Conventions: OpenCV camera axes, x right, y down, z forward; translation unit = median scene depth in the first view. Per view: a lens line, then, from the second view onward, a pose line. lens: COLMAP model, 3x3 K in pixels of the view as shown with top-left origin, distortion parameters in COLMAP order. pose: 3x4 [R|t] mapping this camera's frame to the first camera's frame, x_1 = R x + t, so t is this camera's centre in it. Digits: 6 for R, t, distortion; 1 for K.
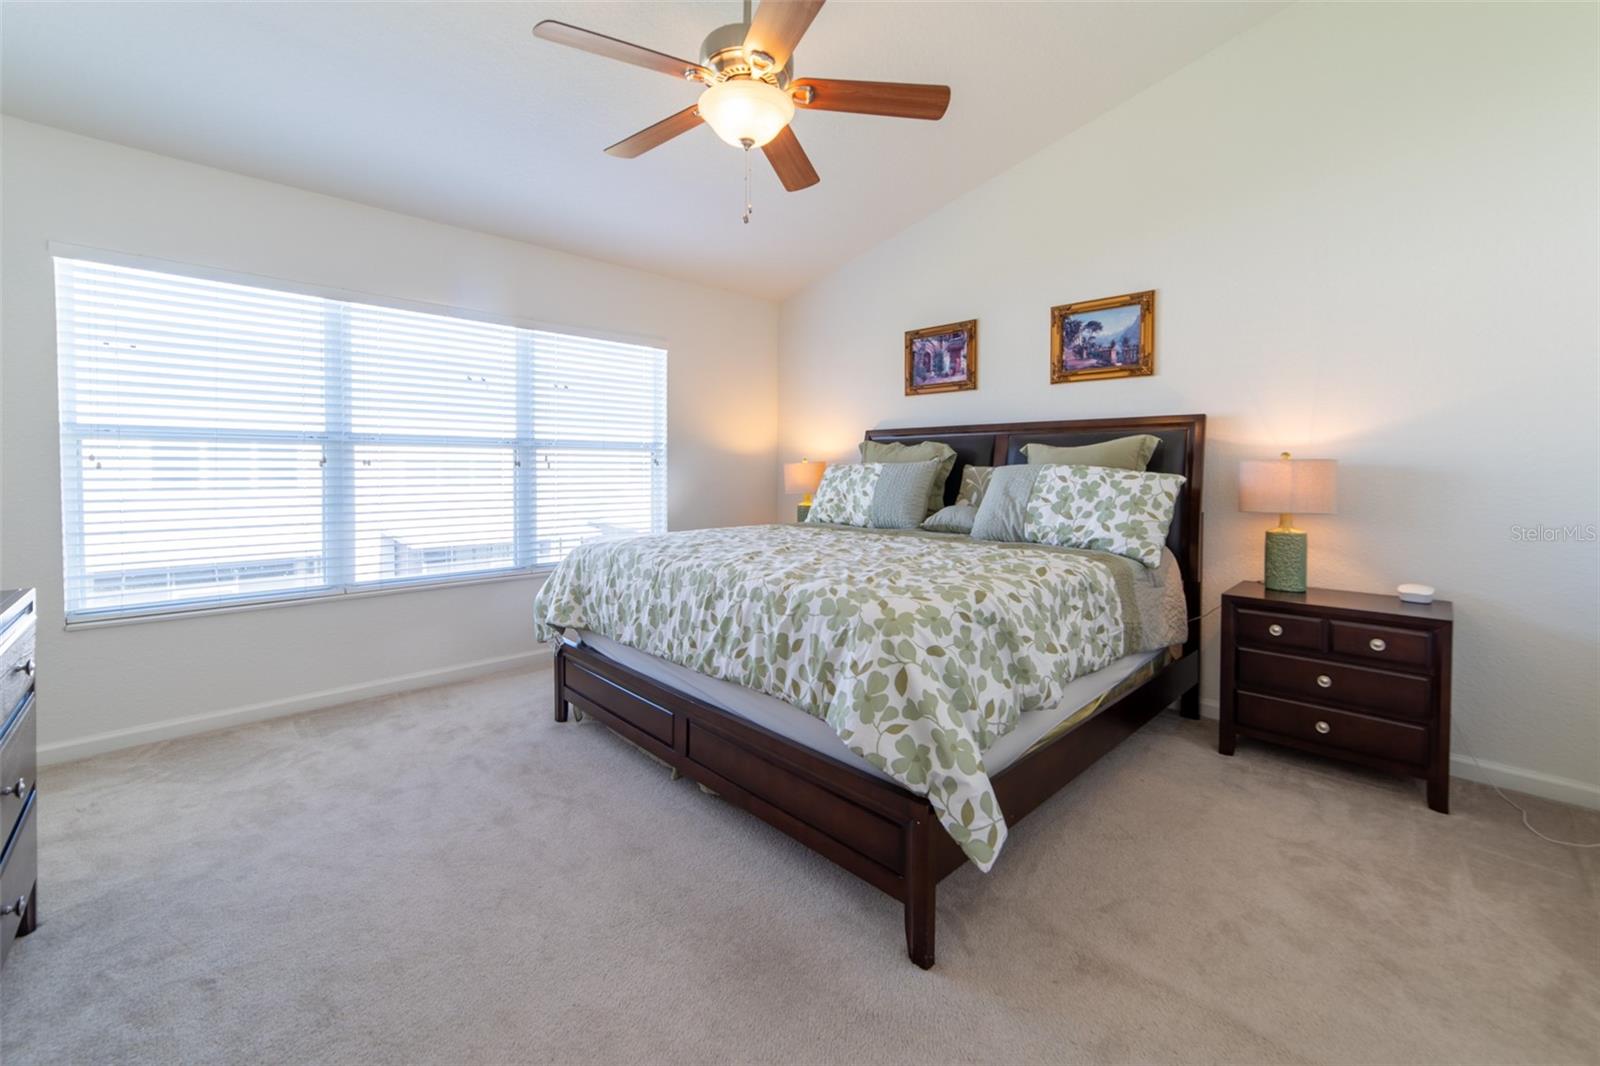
lens RADIAL K [[644.6, 0, 794.7], [0, 644.6, 493.3], [0, 0, 1]] dist [-0.019083, 0.007422]
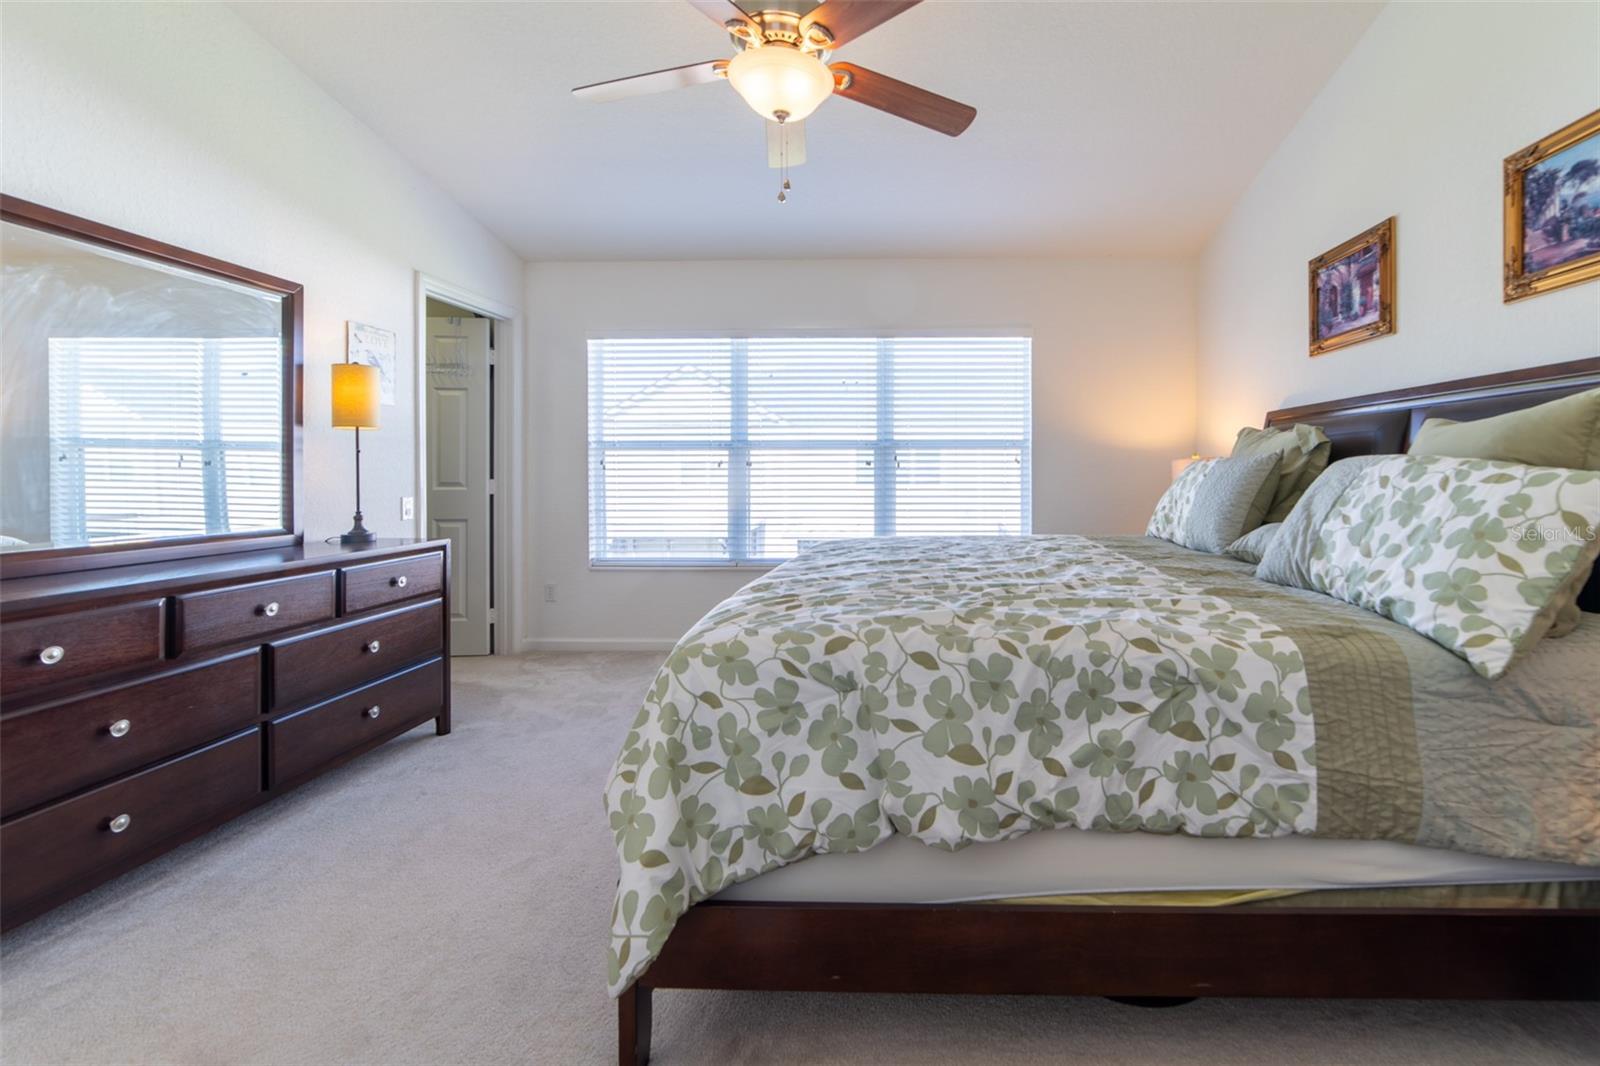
lens RADIAL K [[637.8, 0, 800.6], [0, 637.8, 487.5], [0, 0, 1]] dist [-0.020852, 0.005513]
pose [[0.709425, 0.016141, -0.704596, 0.344272], [-0.022218, 0.999753, 0.000533, -0.005425], [0.704431, 0.015277, 0.709608, 0.218863]]
